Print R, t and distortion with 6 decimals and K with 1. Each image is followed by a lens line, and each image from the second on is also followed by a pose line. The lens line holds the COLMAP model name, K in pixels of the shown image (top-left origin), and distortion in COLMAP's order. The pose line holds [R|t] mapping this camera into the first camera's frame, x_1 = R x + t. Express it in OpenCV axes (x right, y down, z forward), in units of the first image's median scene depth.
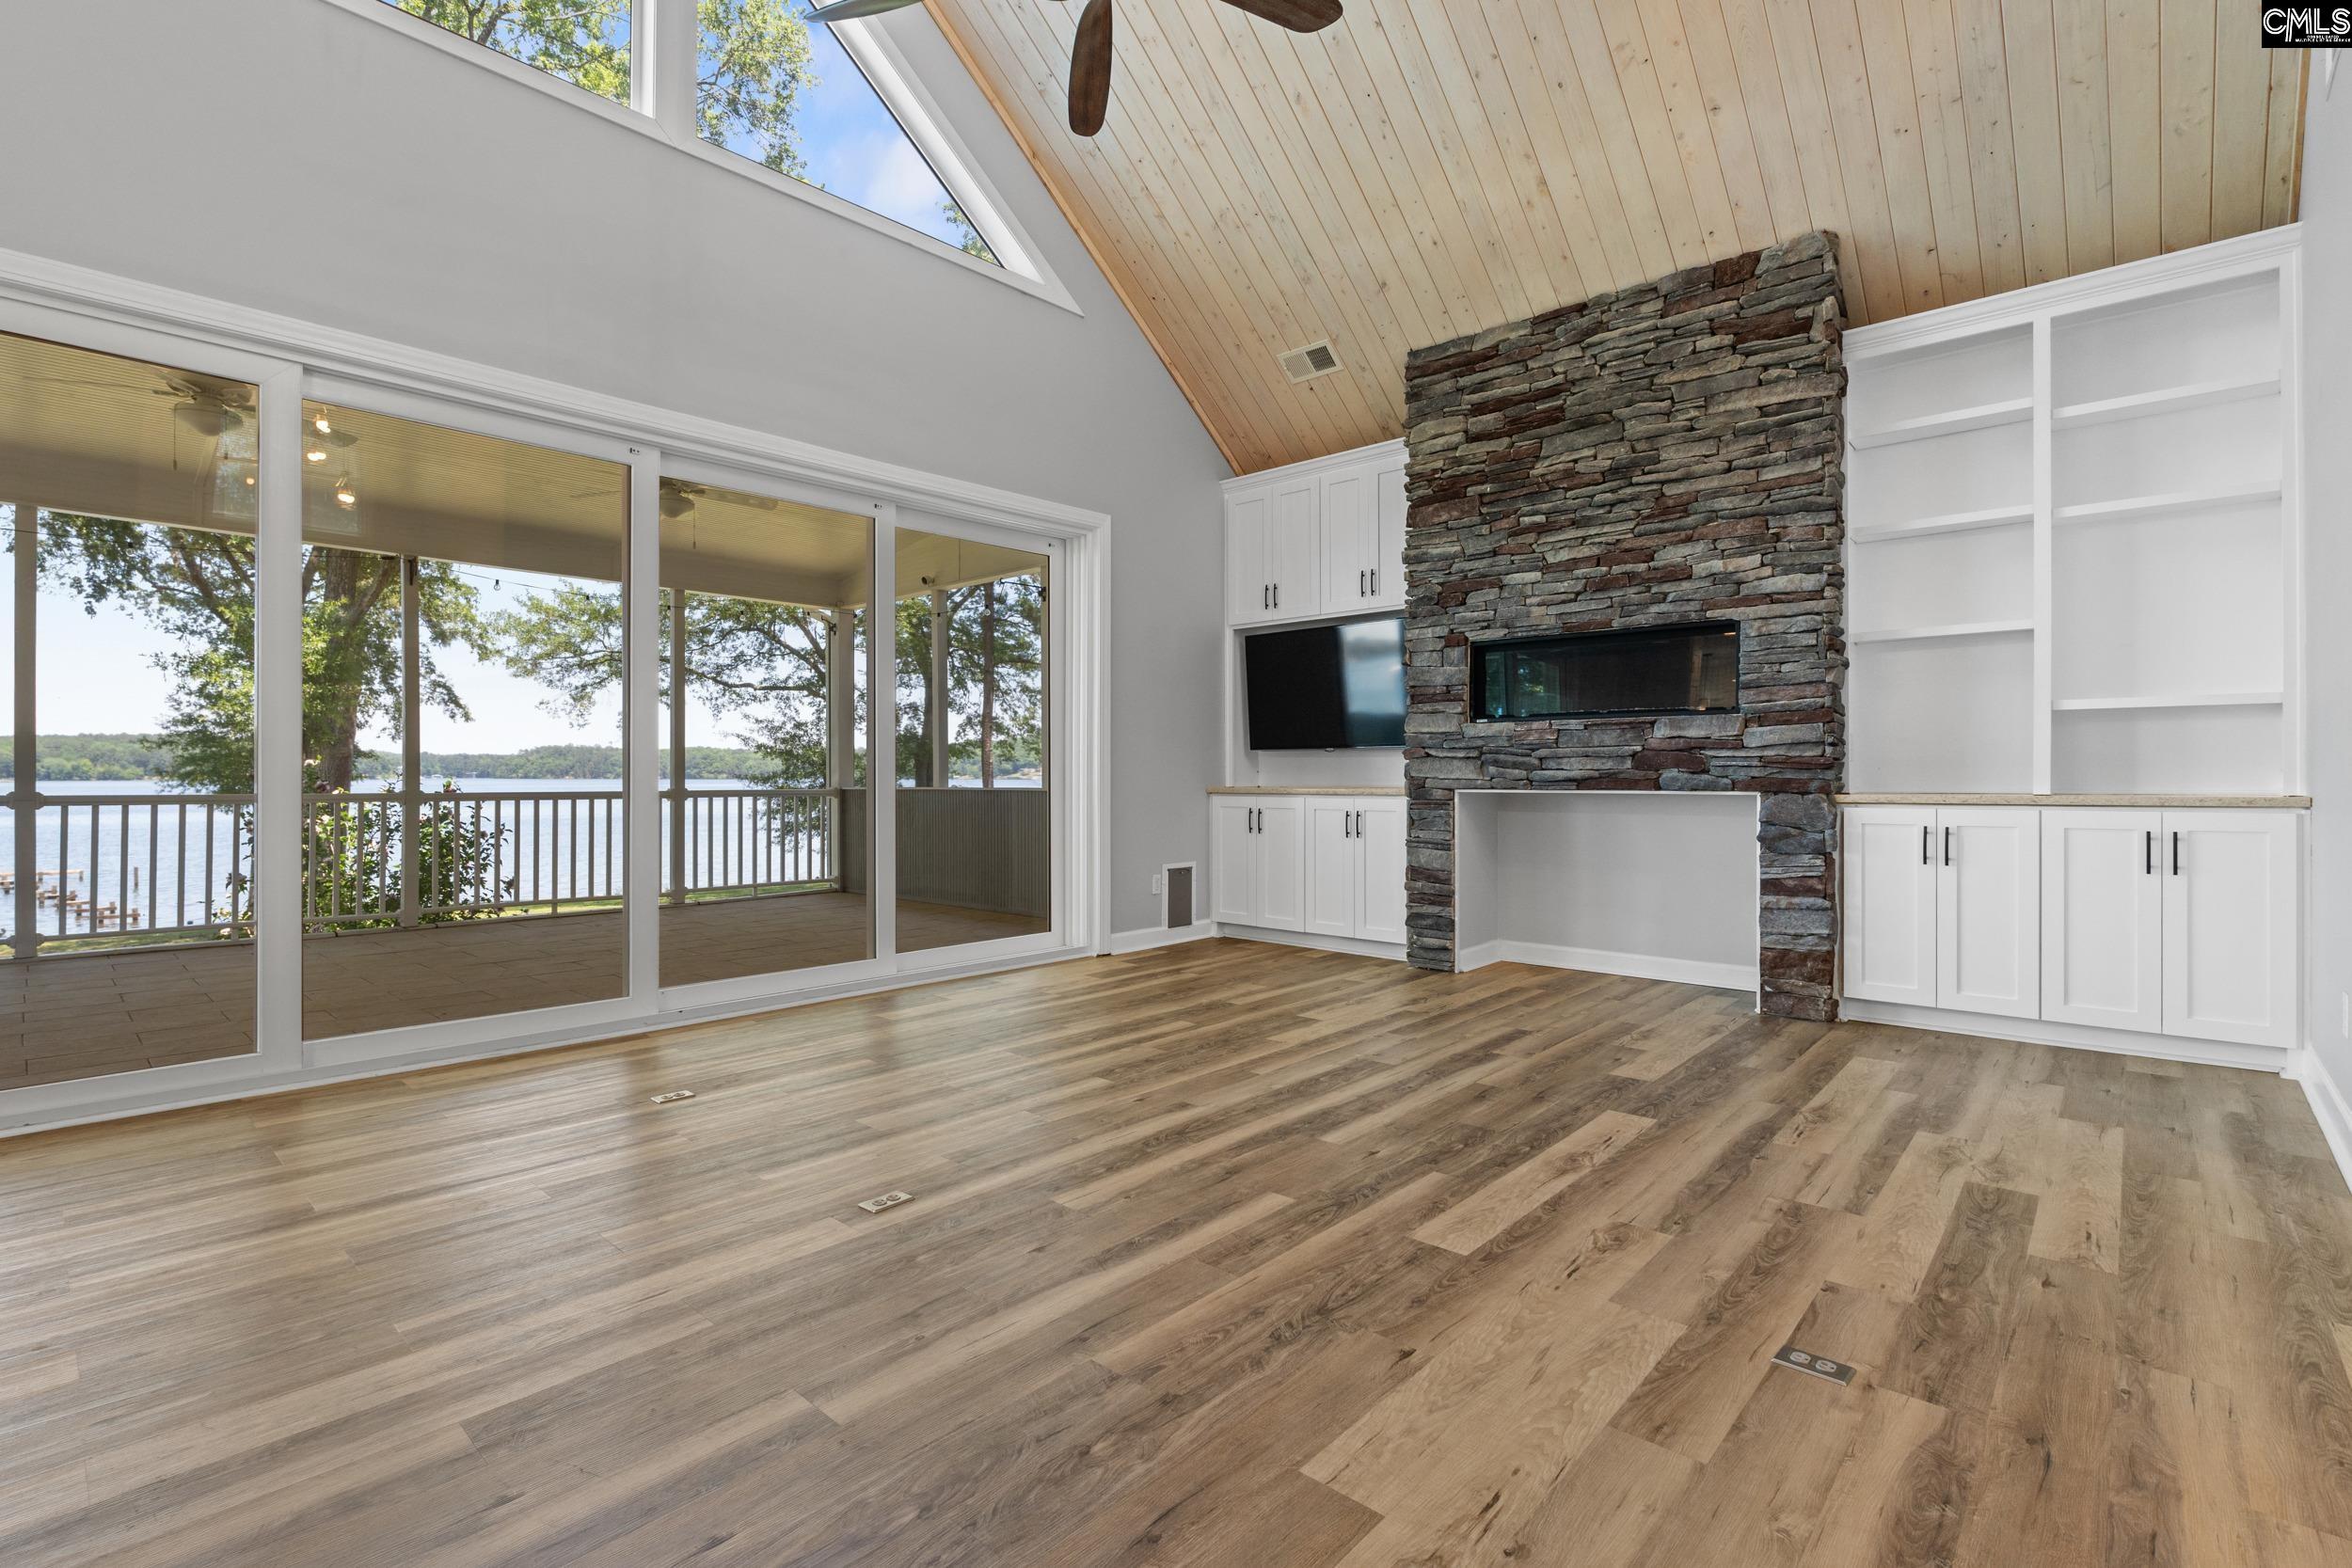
lens RADIAL K [[1075.9, 0, 1178.5], [0, 1075.9, 772.2], [0, 0, 1]] dist [-0.004060, -0.001019]
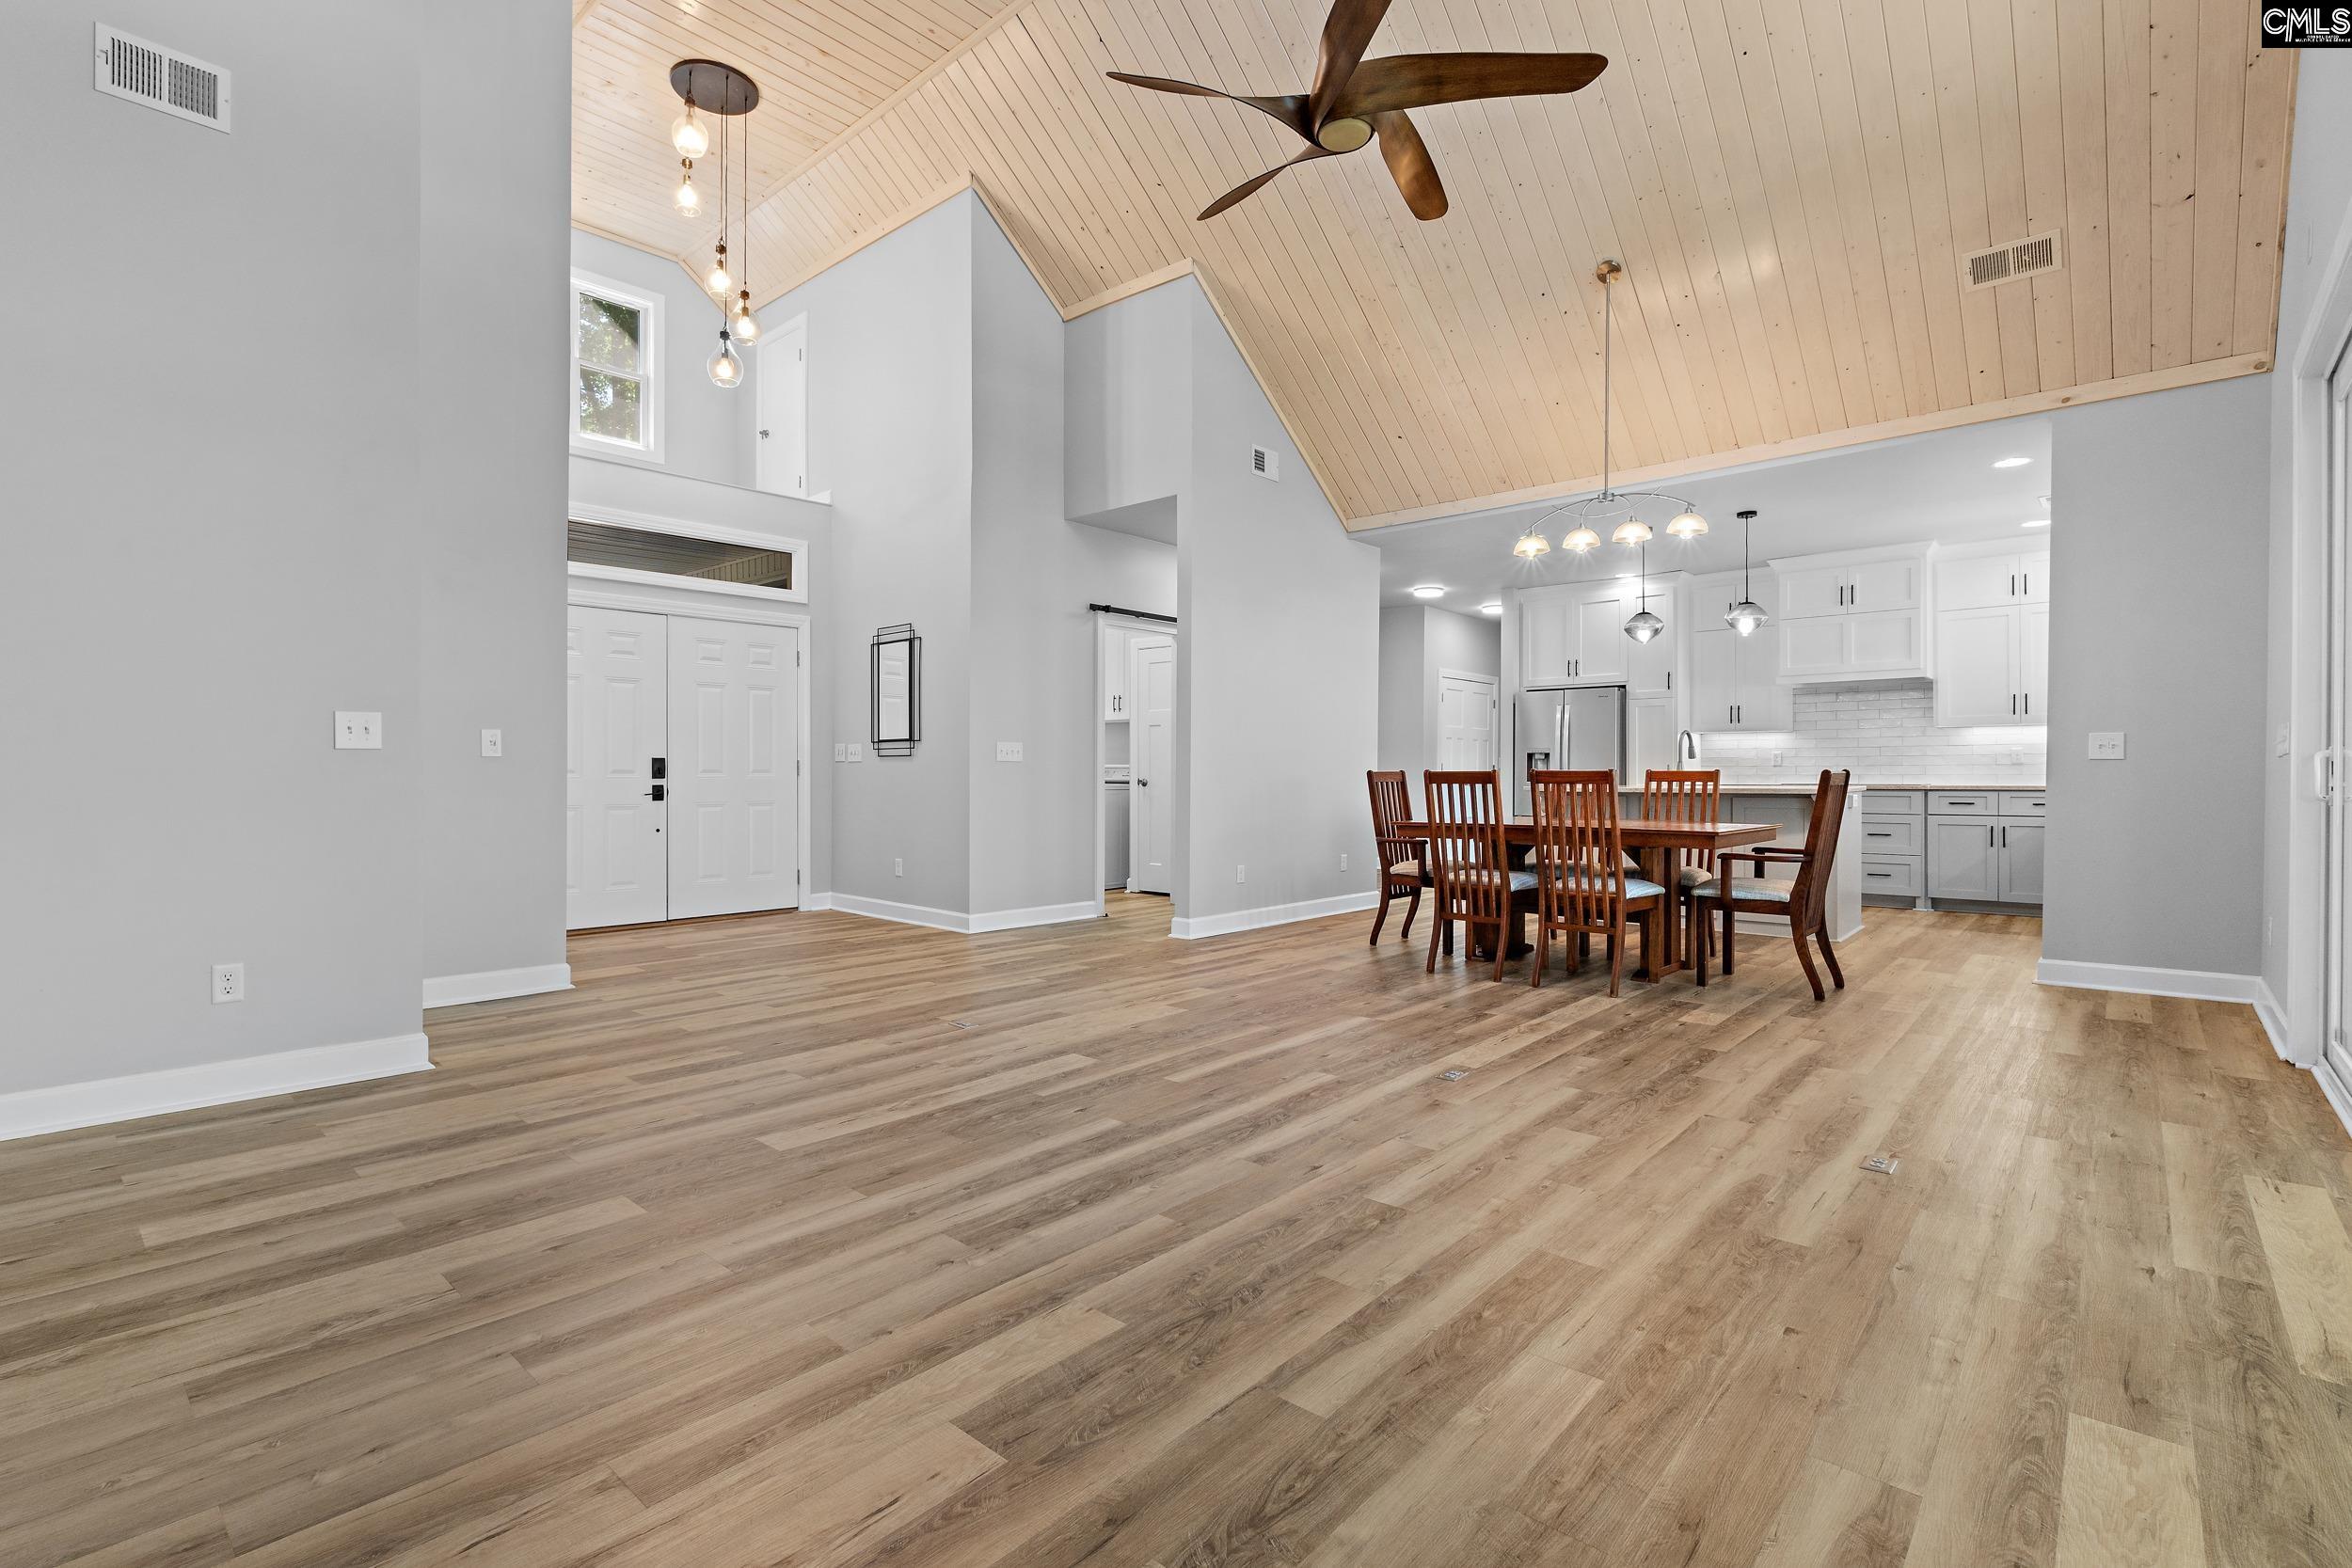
lens RADIAL K [[1075.9, 0, 1181.9], [0, 1075.9, 769.3], [0, 0, 1]] dist [-0.004060, -0.001019]
pose [[-0.999957, 0.000858, -0.009210, 0.085373], [0.000852, 0.999999, 0.000682, -0.001682], [0.009211, 0.000674, -0.999957, 2.106282]]
